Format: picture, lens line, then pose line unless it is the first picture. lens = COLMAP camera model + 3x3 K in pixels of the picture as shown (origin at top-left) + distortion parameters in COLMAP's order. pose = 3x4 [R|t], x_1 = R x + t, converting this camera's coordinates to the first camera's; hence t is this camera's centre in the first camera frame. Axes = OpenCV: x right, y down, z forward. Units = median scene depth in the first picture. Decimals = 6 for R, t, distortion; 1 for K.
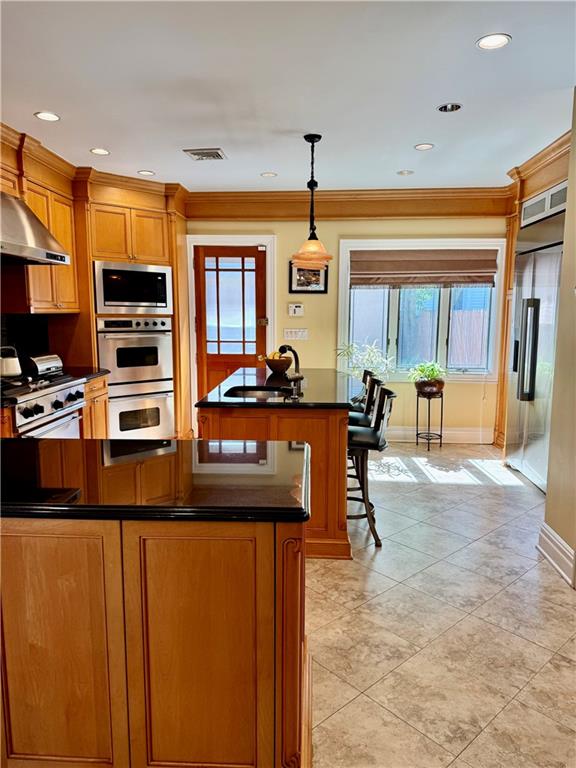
lens RADIAL K [[535.8, 0, 290.5], [0, 535.8, 383.6], [0, 0, 1]] dist [0.004291, -0.020999]
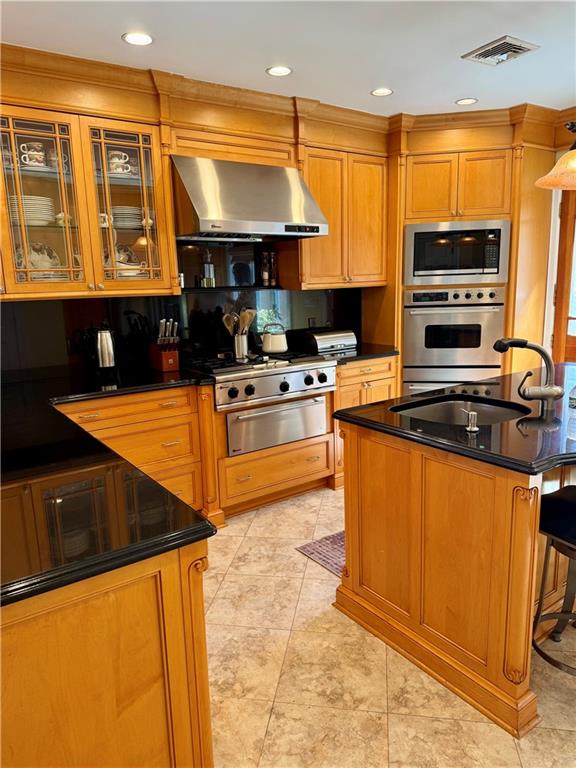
lens RADIAL K [[535.8, 0, 288.0], [0, 535.8, 387.6], [0, 0, 1]] dist [0.004291, -0.020999]
pose [[0.628633, 0.126308, -0.767376, 0.206007], [-0.065584, 0.991818, 0.109524, -0.046691], [0.774932, -0.018523, 0.631774, 0.285867]]
